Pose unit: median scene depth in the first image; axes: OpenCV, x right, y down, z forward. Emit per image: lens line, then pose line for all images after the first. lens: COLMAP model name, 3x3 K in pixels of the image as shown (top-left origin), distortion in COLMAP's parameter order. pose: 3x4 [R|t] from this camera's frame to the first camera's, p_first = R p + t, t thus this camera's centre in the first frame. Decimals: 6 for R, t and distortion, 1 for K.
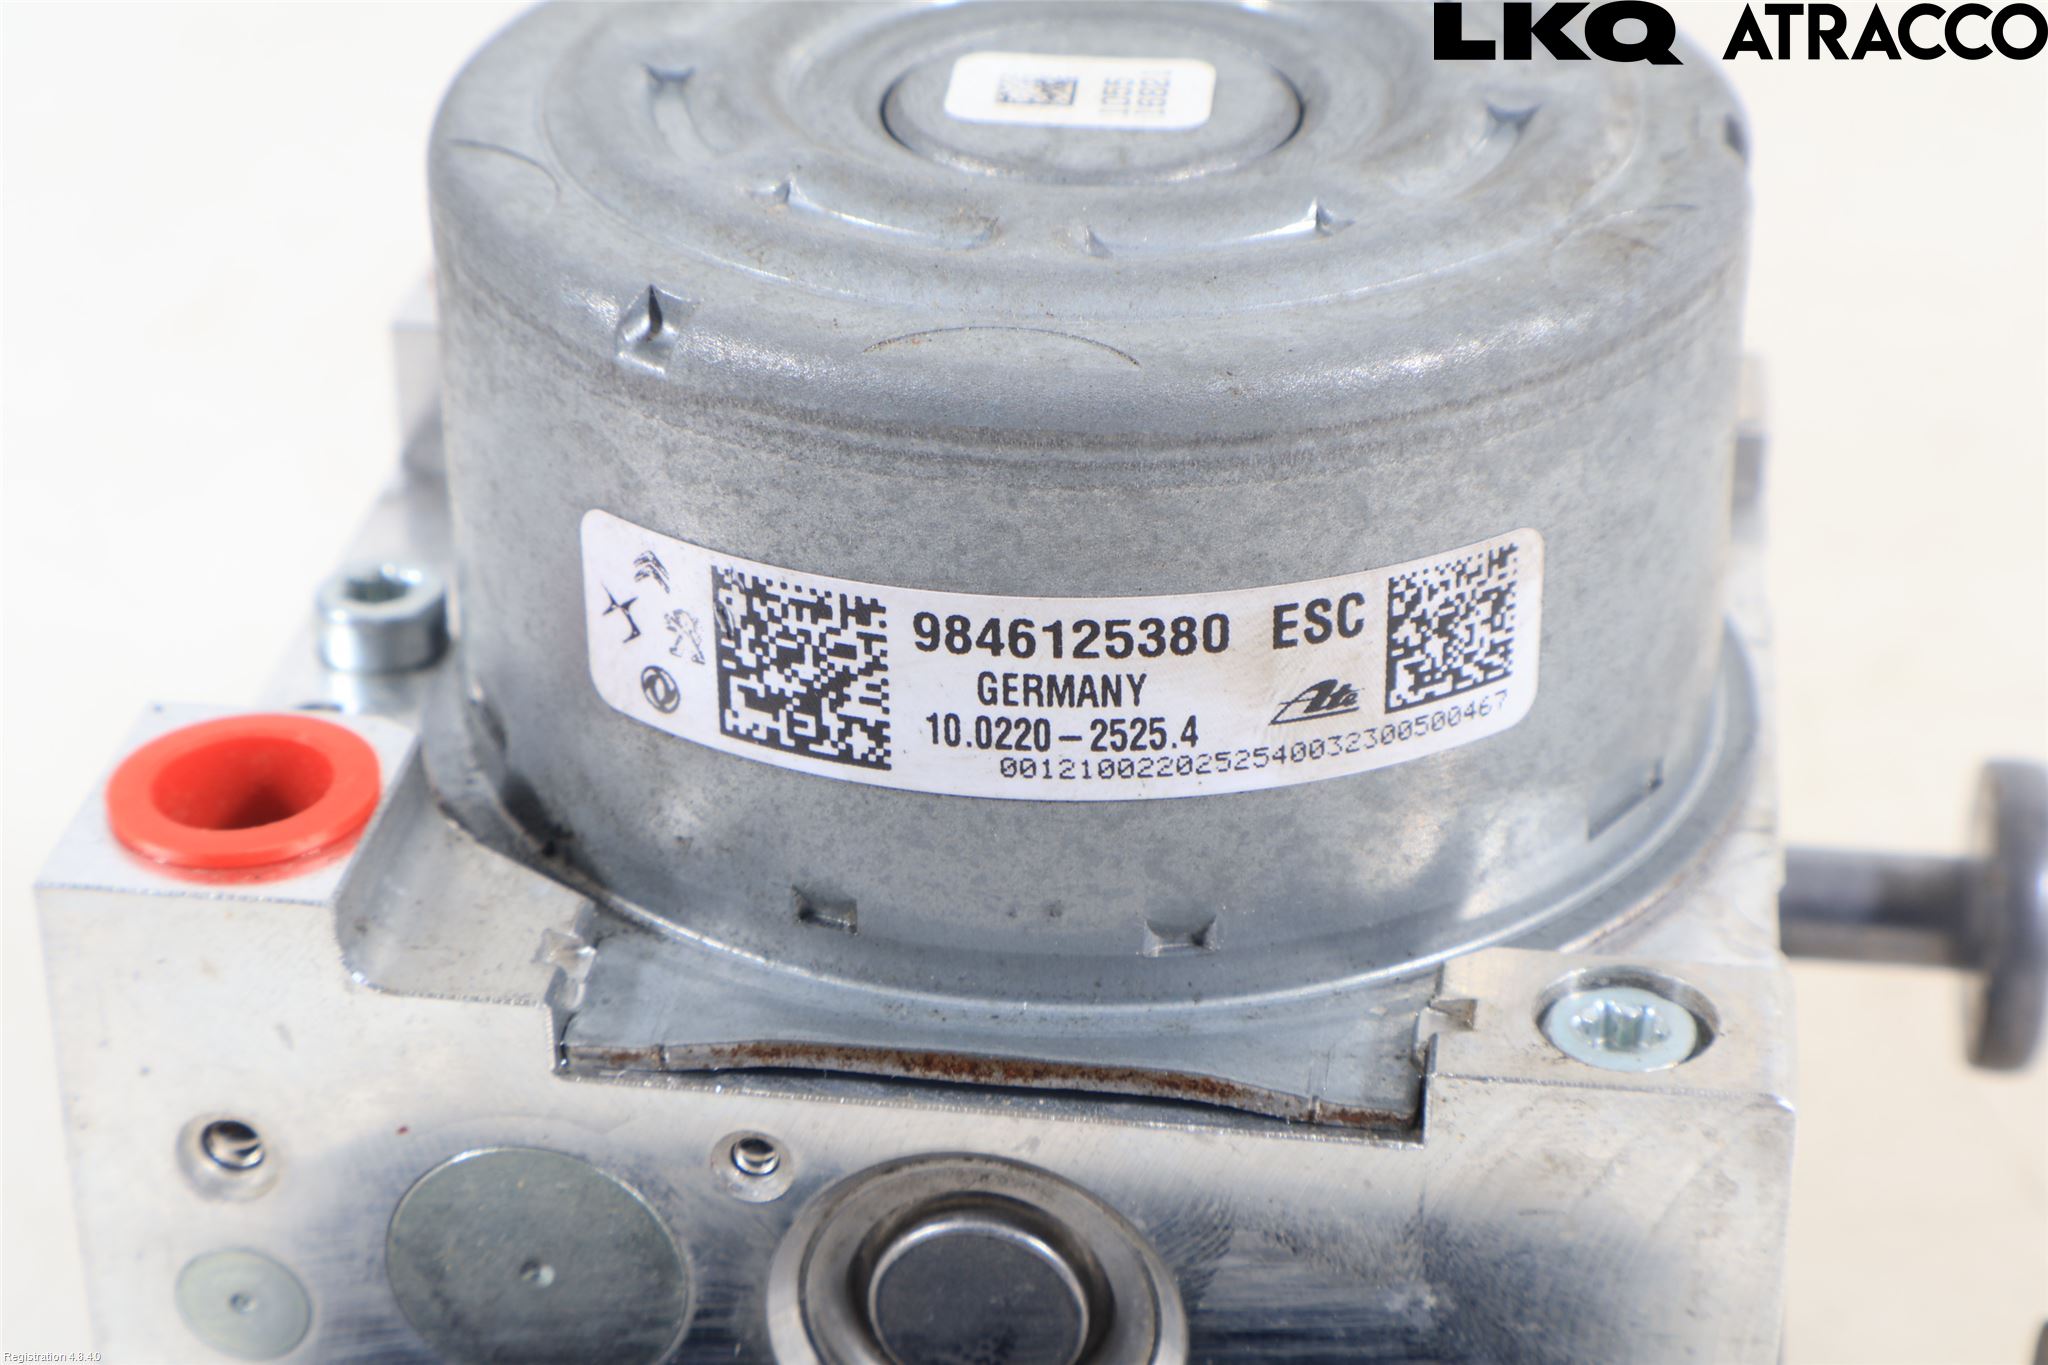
lens RADIAL K [[4245.7, 0, 1029.2], [0, 4245.7, 679.7], [0, 0, 1]] dist [0.039611, 0.000000]
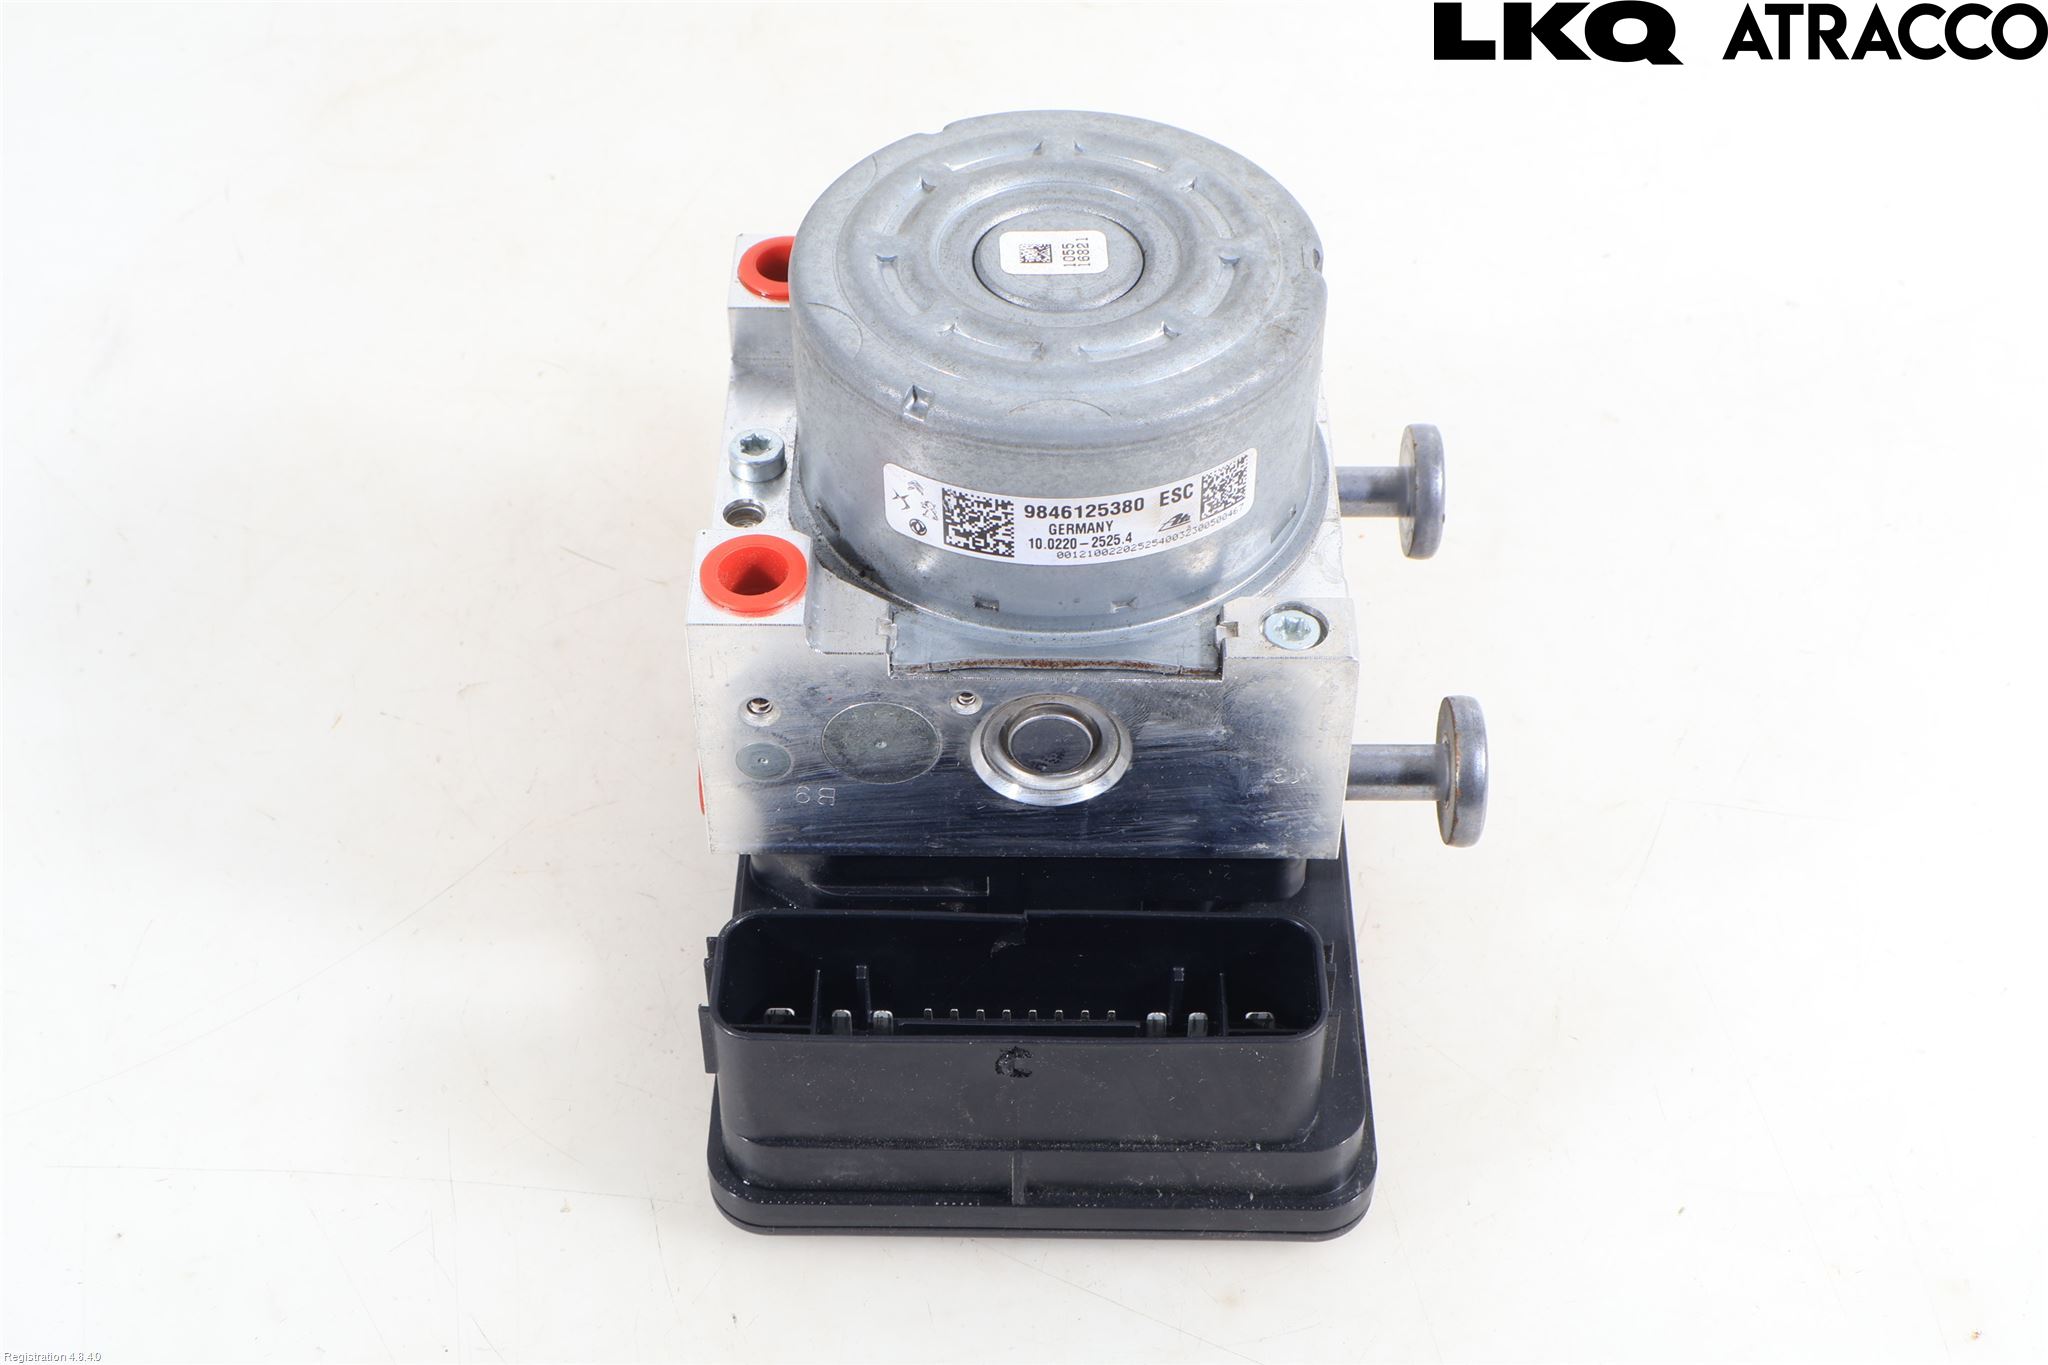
lens RADIAL K [[2930.6, 0, 1017.4], [0, 2930.6, 684.2], [0, 0, 1]] dist [0.052586, 0.000000]
pose [[0.991577, -0.086267, 0.096604, -0.208811], [0.057469, 0.961498, 0.268735, -0.383003], [-0.116068, -0.260920, 0.958358, -0.737471]]
